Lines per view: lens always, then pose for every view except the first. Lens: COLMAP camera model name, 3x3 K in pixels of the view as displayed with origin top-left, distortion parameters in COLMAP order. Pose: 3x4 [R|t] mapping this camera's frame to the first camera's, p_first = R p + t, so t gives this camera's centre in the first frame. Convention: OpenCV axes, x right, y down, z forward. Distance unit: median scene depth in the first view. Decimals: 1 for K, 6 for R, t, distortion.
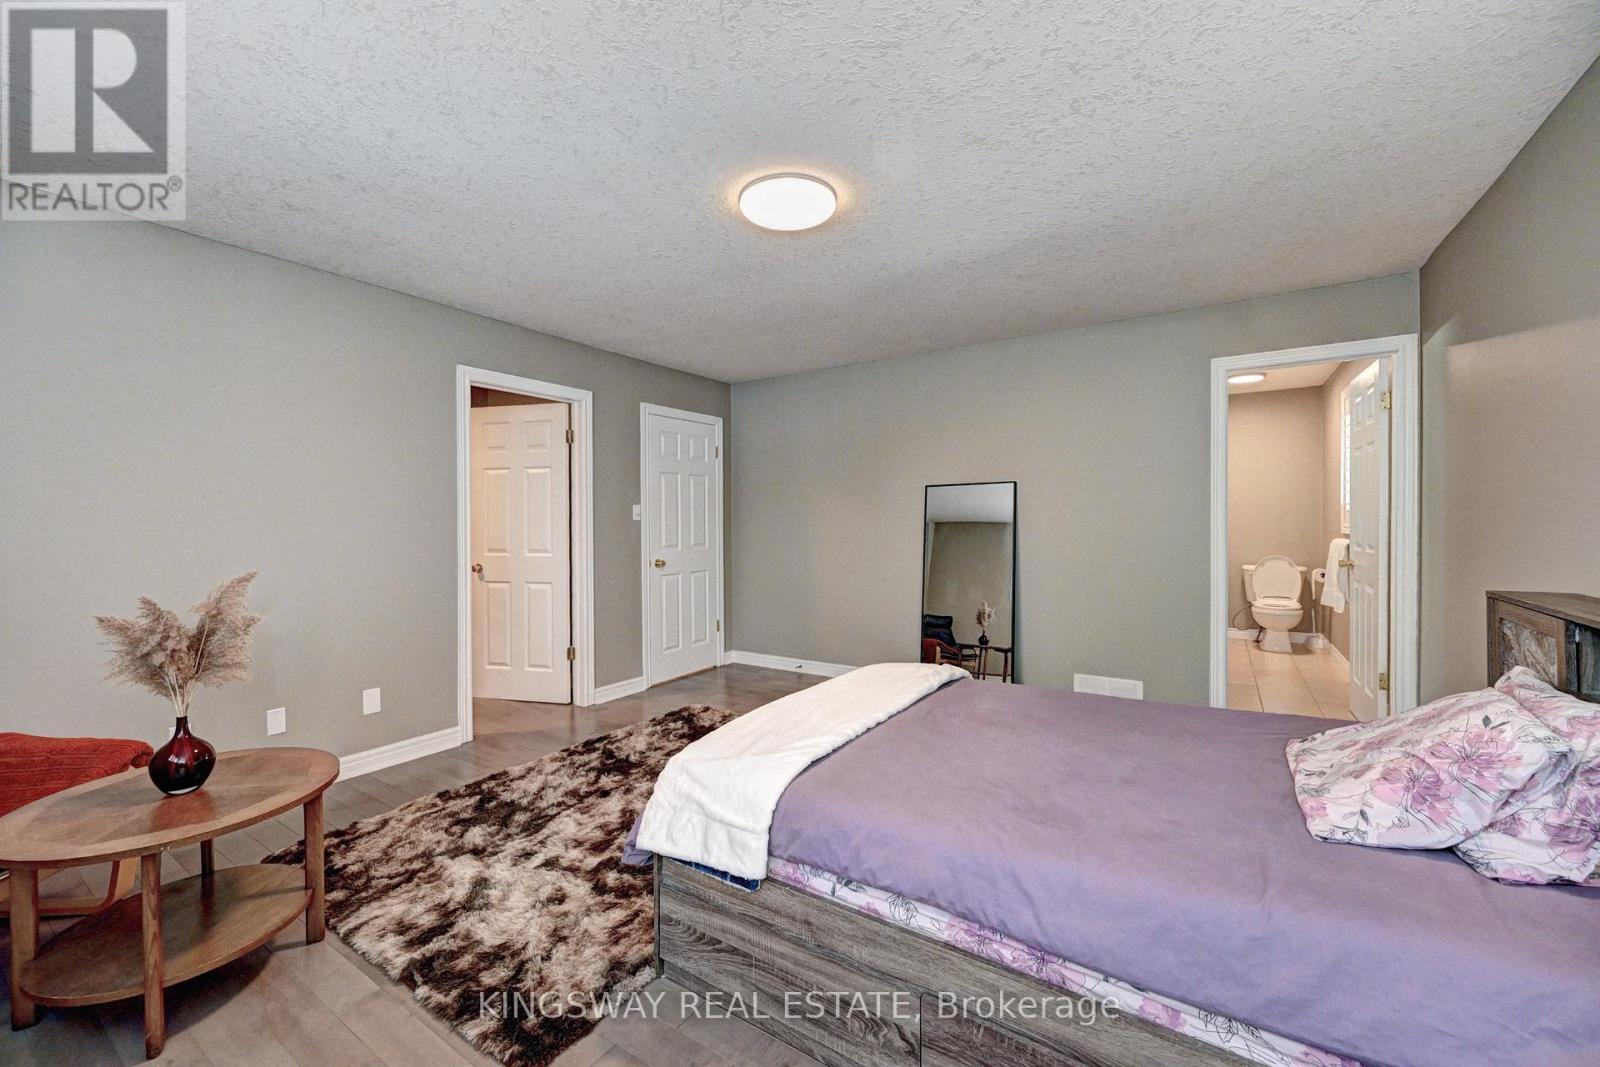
lens RADIAL K [[638.6, 0, 790.3], [0, 638.6, 535.6], [0, 0, 1]] dist [-0.000323, 0.000130]
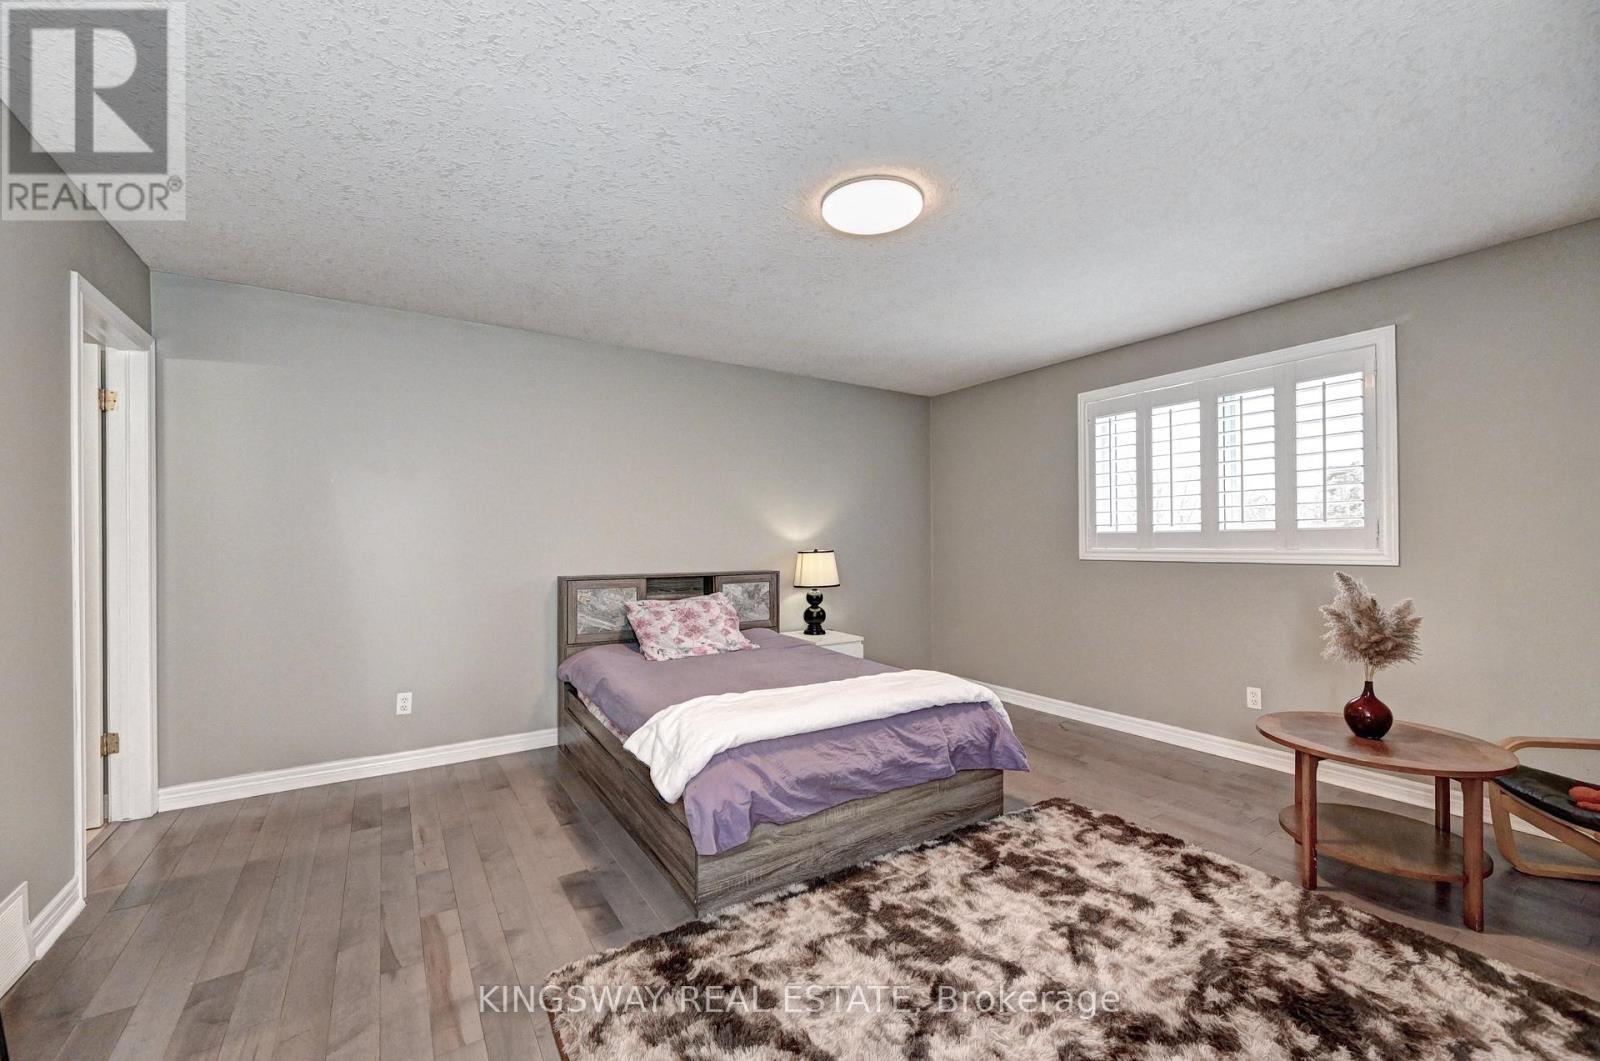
lens RADIAL K [[638.6, 0, 790.3], [0, 638.6, 532.6], [0, 0, 1]] dist [-0.000323, 0.000130]
pose [[-0.911388, 0.021128, 0.411006, -0.343138], [0.020168, 0.999774, -0.006673, -0.032195], [-0.411054, 0.002208, -0.911608, 2.306455]]
